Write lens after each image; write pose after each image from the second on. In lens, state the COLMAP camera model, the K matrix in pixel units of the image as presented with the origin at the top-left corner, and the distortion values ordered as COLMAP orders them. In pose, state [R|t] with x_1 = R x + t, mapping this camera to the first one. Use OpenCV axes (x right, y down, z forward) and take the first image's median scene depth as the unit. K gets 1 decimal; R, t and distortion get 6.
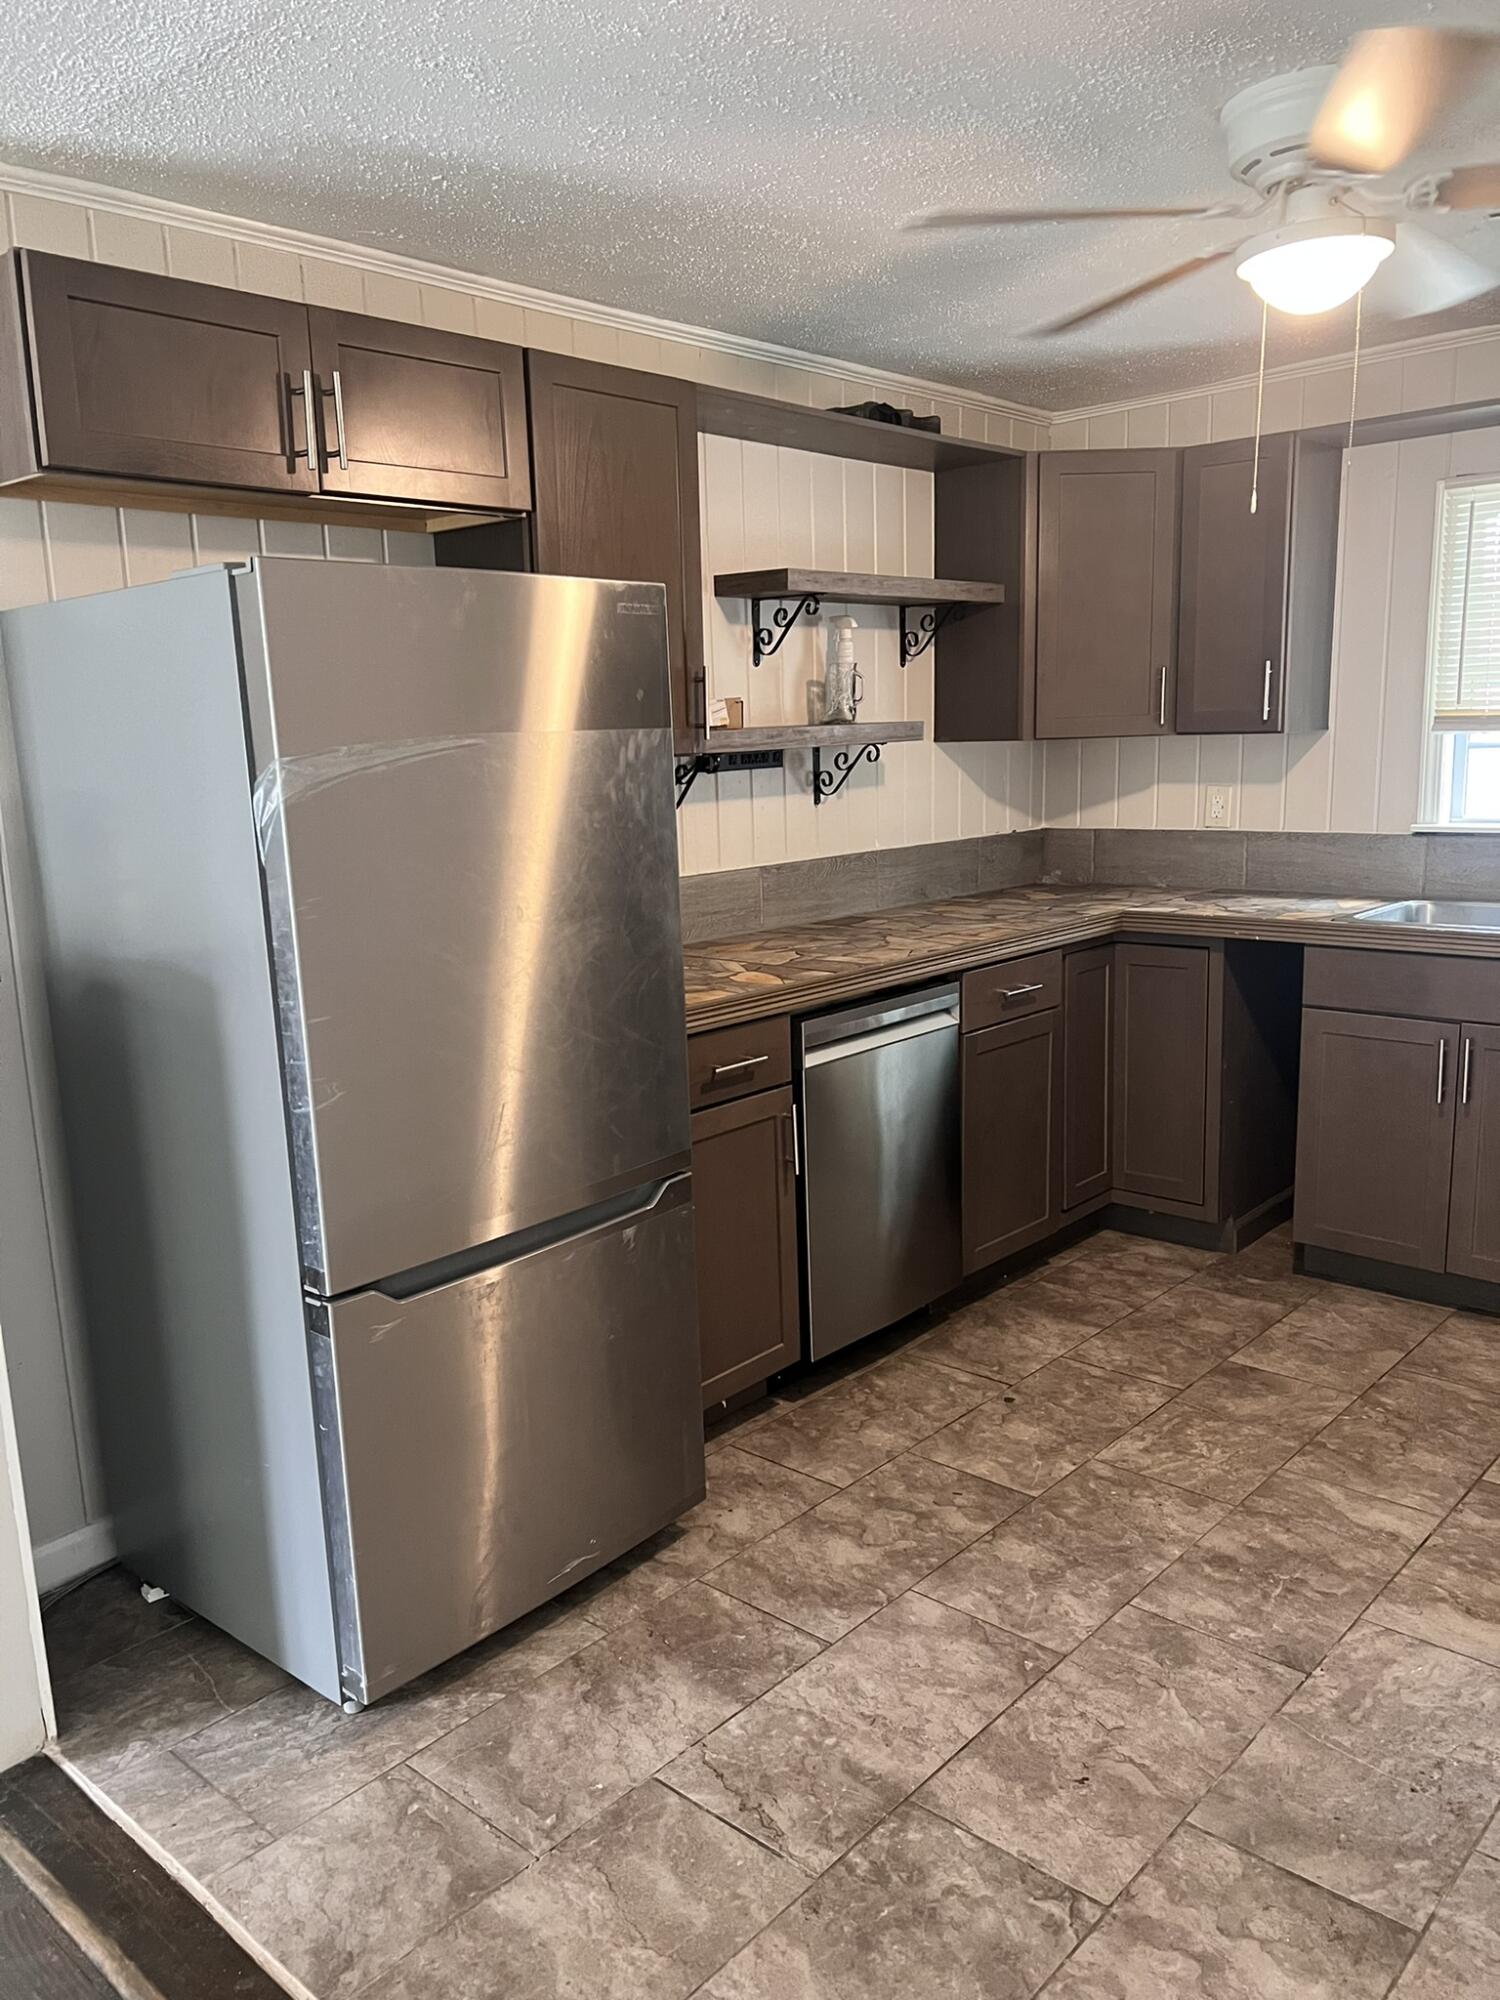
lens RADIAL K [[1497.2, 0, 733.5], [0, 1497.2, 1008.9], [0, 0, 1]] dist [0.042779, -0.047911]
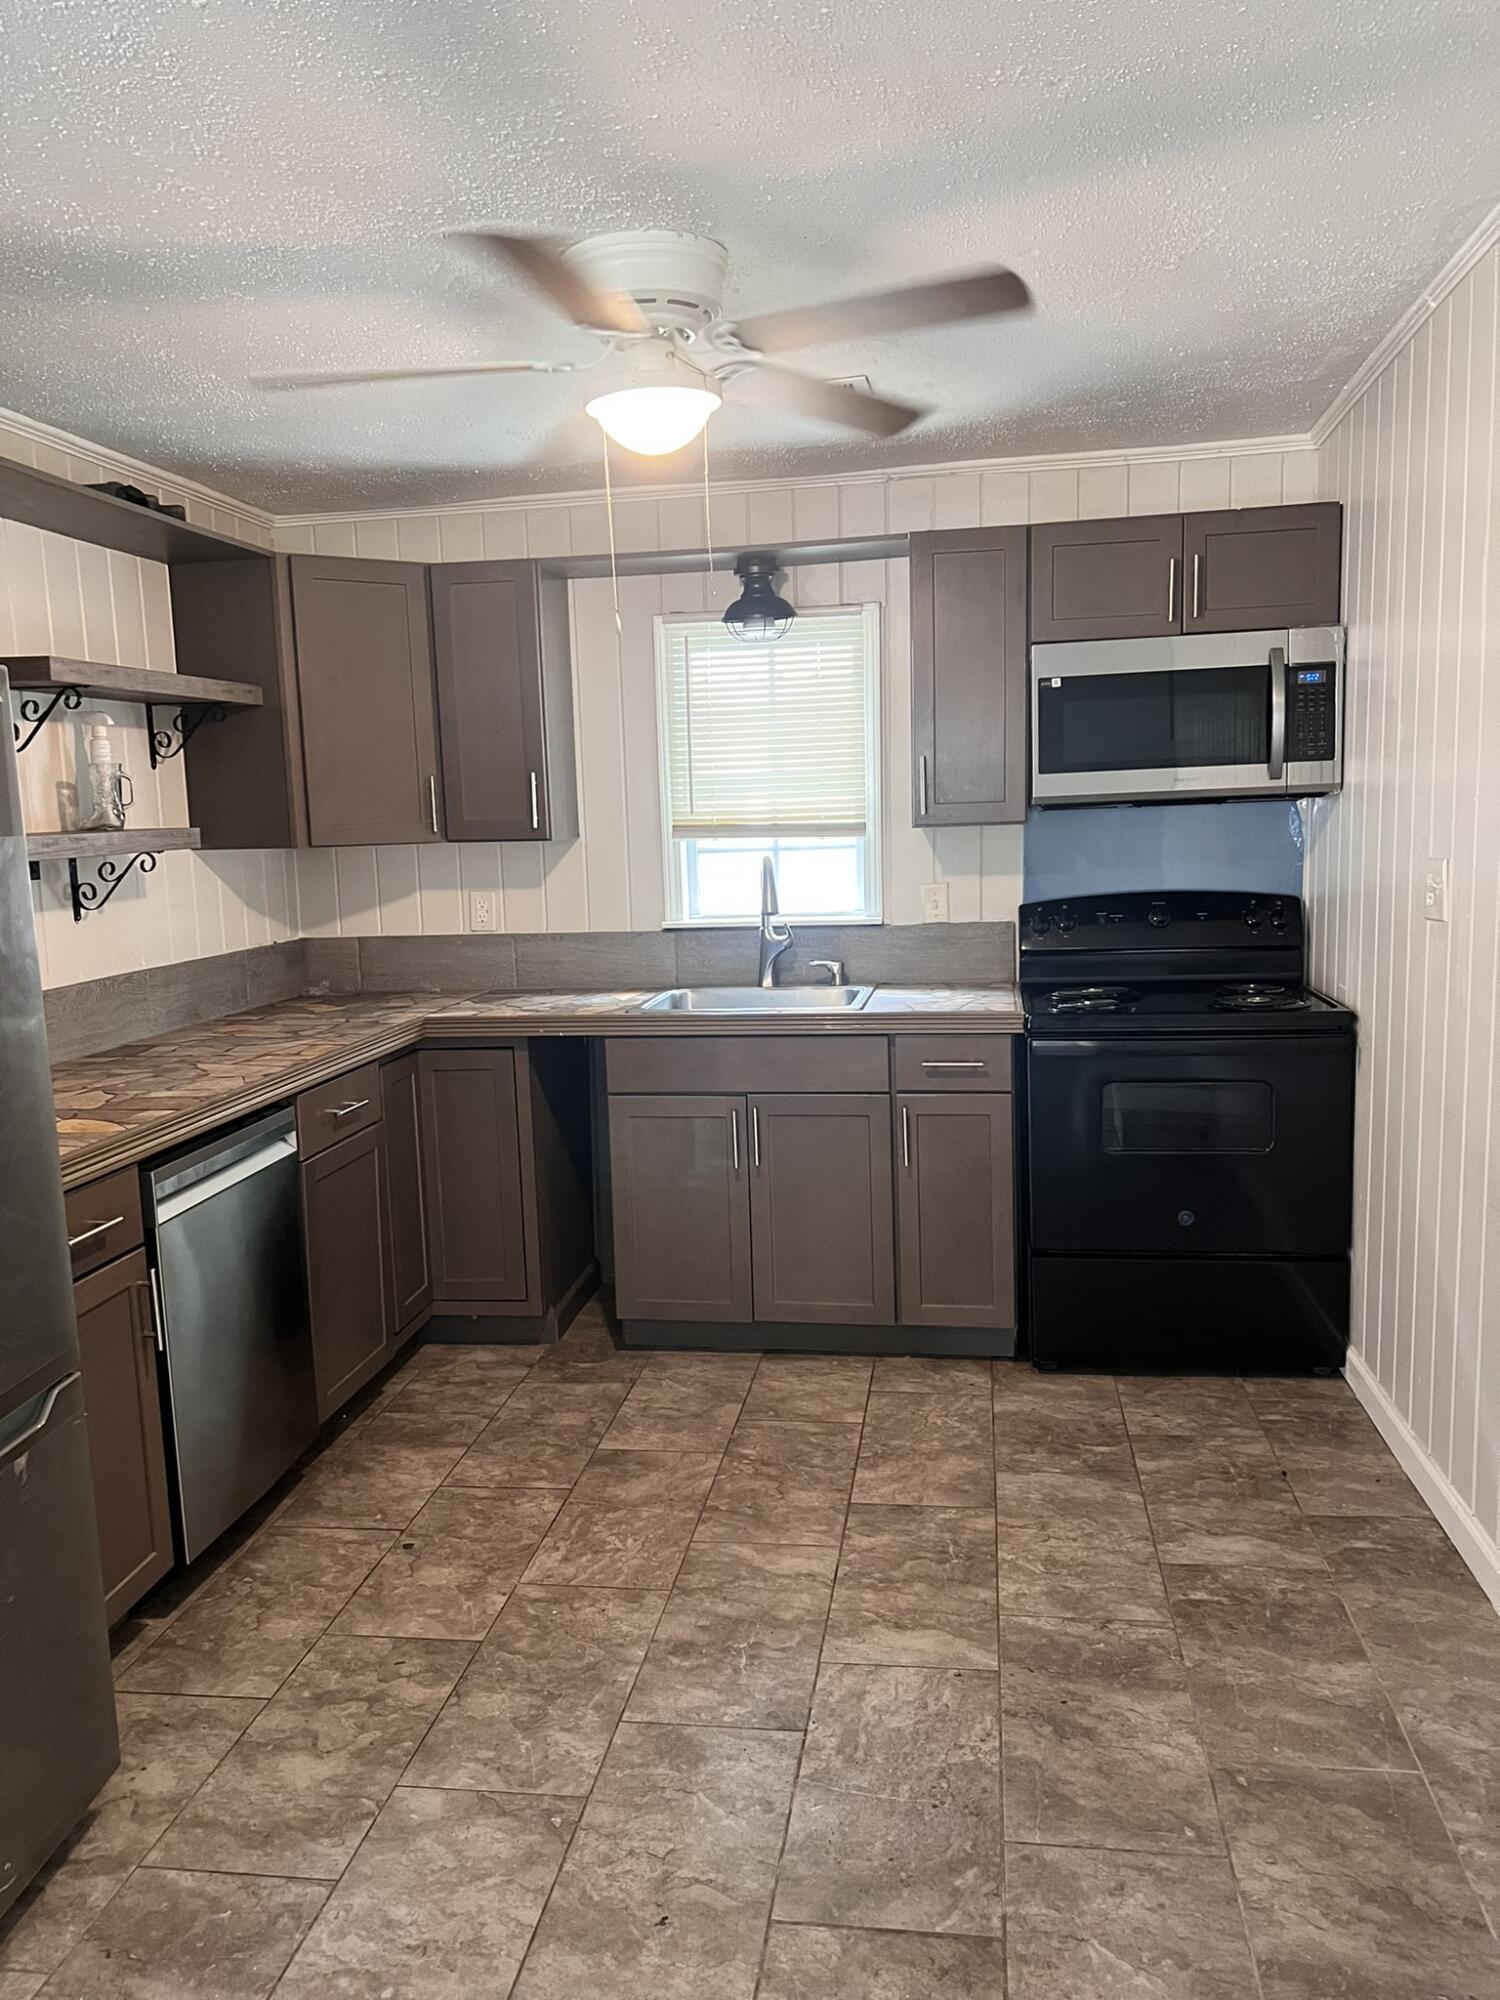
lens RADIAL K [[1497.2, 0, 748.0], [0, 1497.2, 1007.7], [0, 0, 1]] dist [0.042779, -0.047911]
pose [[0.834722, -0.068042, 0.546451, -0.121361], [0.105807, 0.993664, -0.037897, -0.013873], [-0.540411, 0.089452, 0.836633, 0.066694]]
